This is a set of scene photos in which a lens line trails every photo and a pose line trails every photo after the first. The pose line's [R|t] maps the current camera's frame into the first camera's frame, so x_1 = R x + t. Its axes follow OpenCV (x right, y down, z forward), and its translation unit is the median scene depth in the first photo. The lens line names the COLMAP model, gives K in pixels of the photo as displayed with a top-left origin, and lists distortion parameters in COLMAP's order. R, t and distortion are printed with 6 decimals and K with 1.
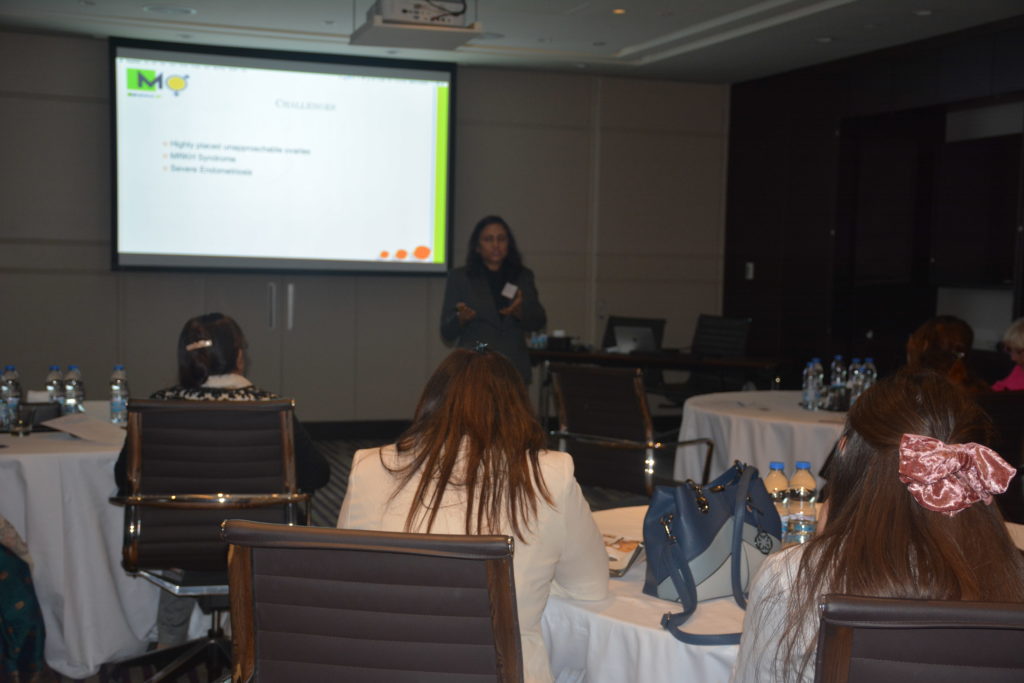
lens RADIAL K [[1429.1, 0, 511.8], [0, 1429.1, 348.5], [0, 0, 1]] dist [0.108651, 0.378864]
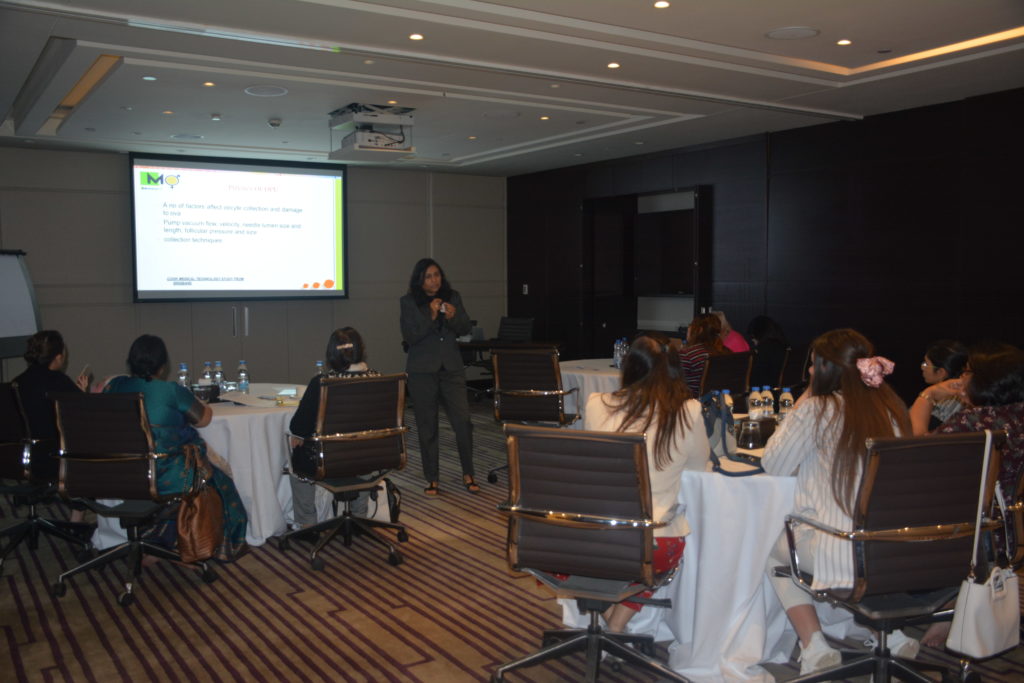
lens RADIAL K [[949.6, 0, 494.5], [0, 949.6, 337.3], [0, 0, 1]] dist [-0.012727, 0.001197]
pose [[0.973633, -0.041456, 0.224321, -0.198418], [0.042039, 0.999114, 0.002180, -0.004701], [-0.224212, 0.007308, 0.974513, -0.098400]]
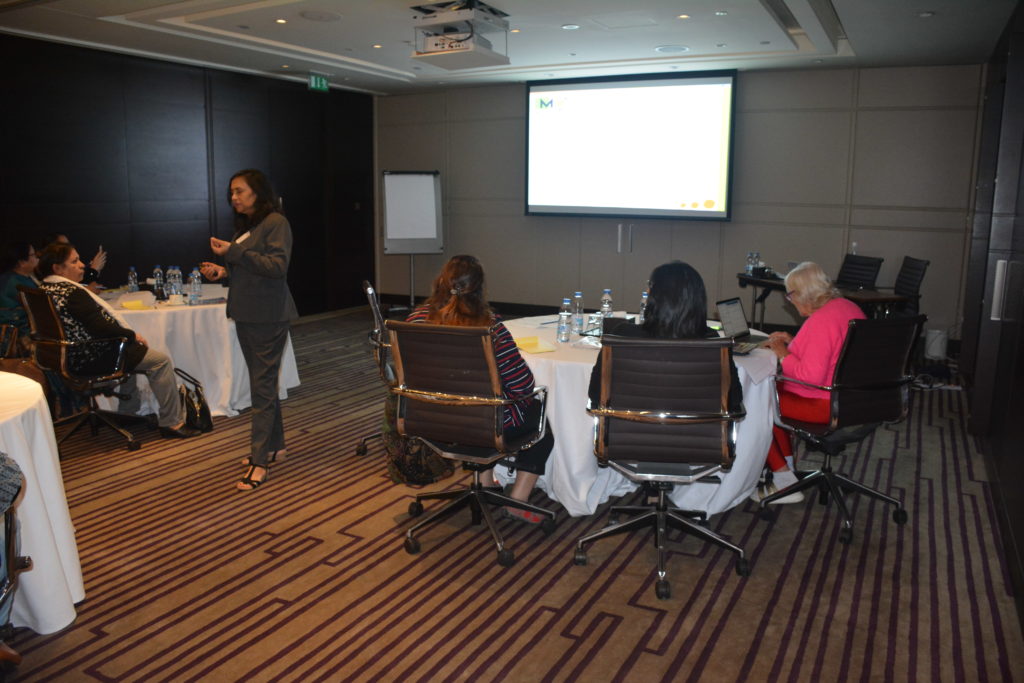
lens RADIAL K [[796.8, 0, 508.4], [0, 796.8, 351.2], [0, 0, 1]] dist [-0.153368, 0.102807]
pose [[0.688789, 0.124824, -0.714135, 0.621596], [-0.042214, 0.990300, 0.132378, -0.026669], [0.723732, -0.061034, 0.687377, 0.483872]]
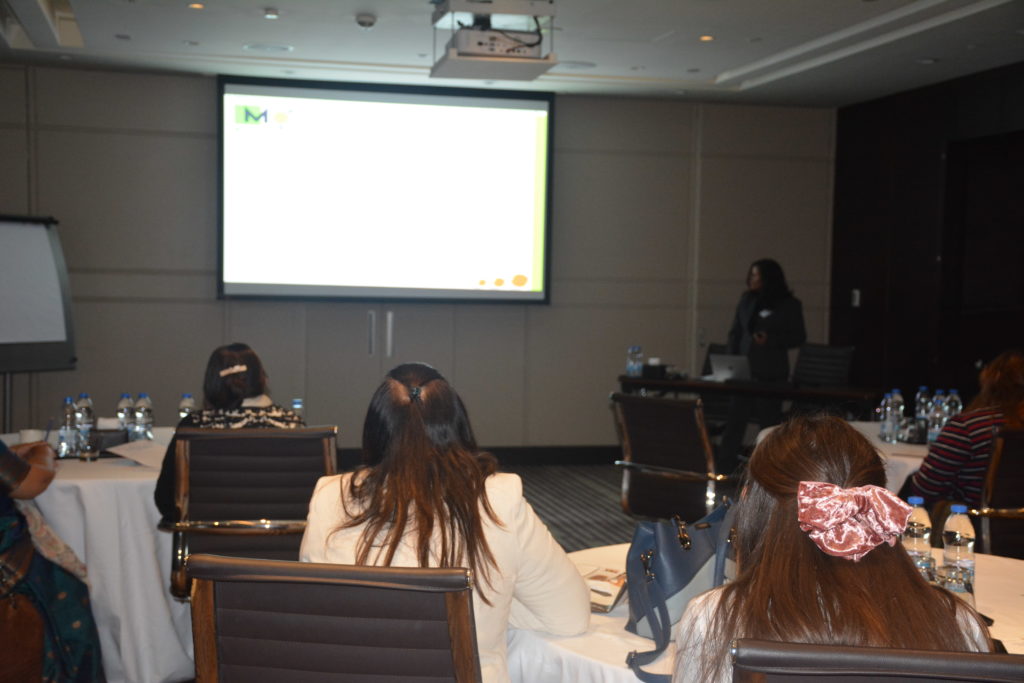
lens RADIAL K [[1429.1, 0, 511.8], [0, 1429.1, 348.5], [0, 0, 1]] dist [0.108651, 0.378864]
pose [[0.995107, 0.002166, -0.098781, 0.050184], [-0.003910, 0.999840, -0.017459, -0.002755], [0.098727, 0.017759, 0.994956, 0.001789]]
